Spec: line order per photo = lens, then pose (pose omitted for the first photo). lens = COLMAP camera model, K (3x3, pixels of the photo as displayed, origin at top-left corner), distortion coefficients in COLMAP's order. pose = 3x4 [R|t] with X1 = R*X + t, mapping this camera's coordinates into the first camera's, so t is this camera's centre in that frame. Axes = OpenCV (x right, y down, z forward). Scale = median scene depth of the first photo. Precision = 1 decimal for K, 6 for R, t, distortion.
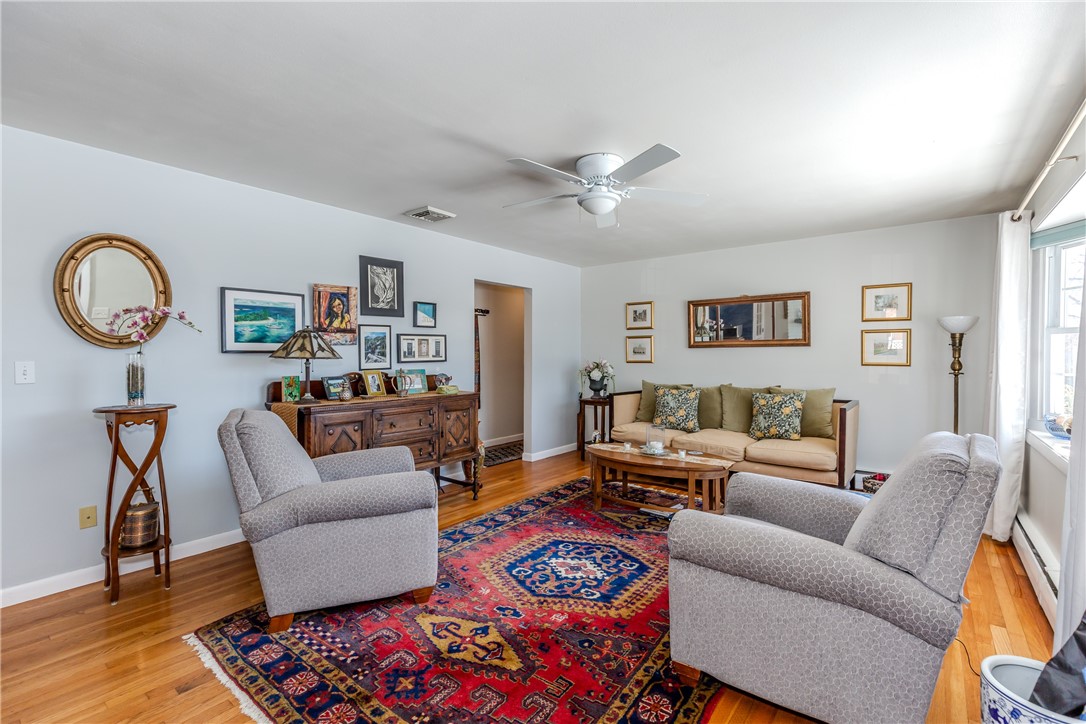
lens RADIAL K [[491.9, 0, 533.8], [0, 491.9, 361.3], [0, 0, 1]] dist [0.007751, -0.001589]
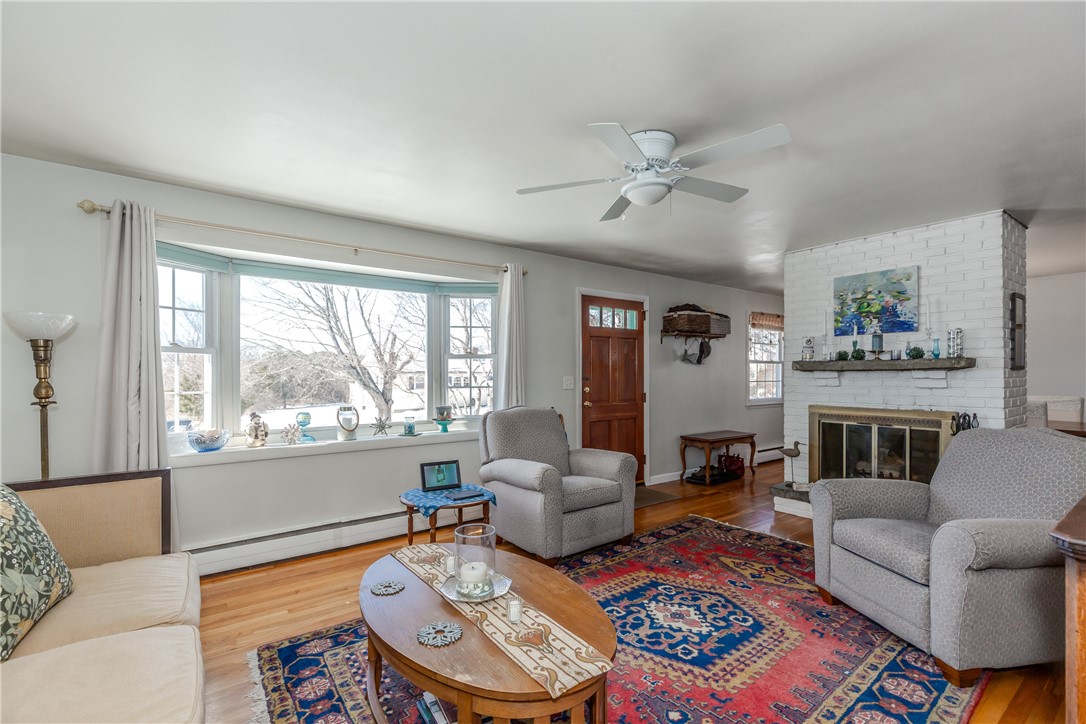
lens RADIAL K [[491.9, 0, 541.5], [0, 491.9, 369.0], [0, 0, 1]] dist [0.007751, -0.001589]
pose [[-0.969848, 0.003025, 0.243691, 0.105102], [0.004801, 0.999966, 0.006695, -0.026578], [-0.243662, 0.007663, -0.969830, 1.923024]]
